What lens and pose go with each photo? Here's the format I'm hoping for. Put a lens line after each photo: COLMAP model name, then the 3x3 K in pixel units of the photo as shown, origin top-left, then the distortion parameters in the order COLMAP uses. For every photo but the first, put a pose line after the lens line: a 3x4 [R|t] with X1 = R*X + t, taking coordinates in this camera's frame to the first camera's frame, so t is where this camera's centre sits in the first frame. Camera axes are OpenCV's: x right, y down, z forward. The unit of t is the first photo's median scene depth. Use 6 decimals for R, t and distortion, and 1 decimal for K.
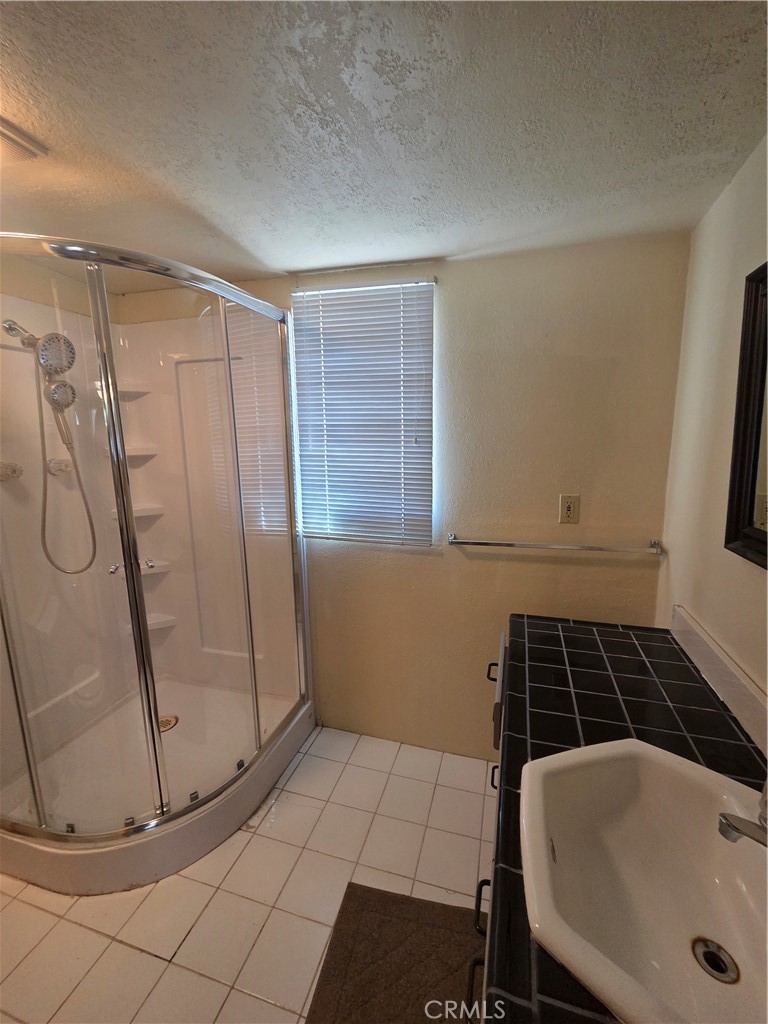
lens RADIAL K [[421.9, 0, 386.9], [0, 421.9, 511.5], [0, 0, 1]] dist [0.003490, 0.000105]
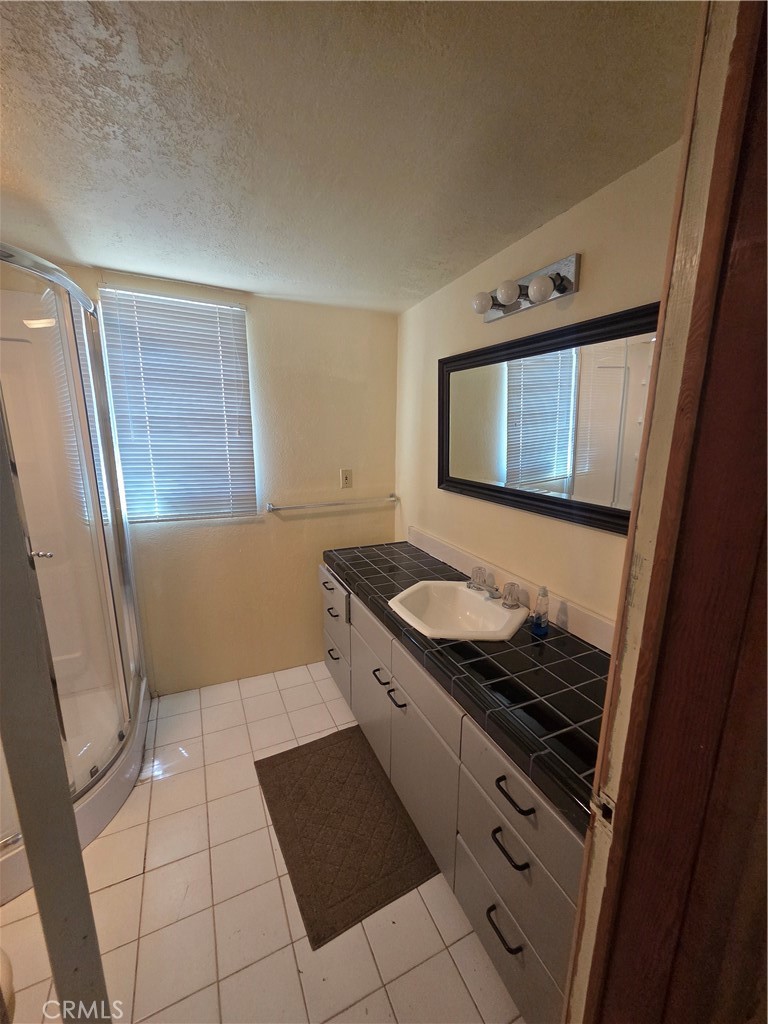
lens RADIAL K [[404.5, 0, 384.0], [0, 404.5, 512.0], [0, 0, 1]] dist [0.002911, 0.000054]
pose [[0.761253, -0.117887, 0.637649, -0.405313], [0.090031, 0.993027, 0.076105, 0.015186], [-0.642174, -0.000527, 0.766559, -0.210280]]
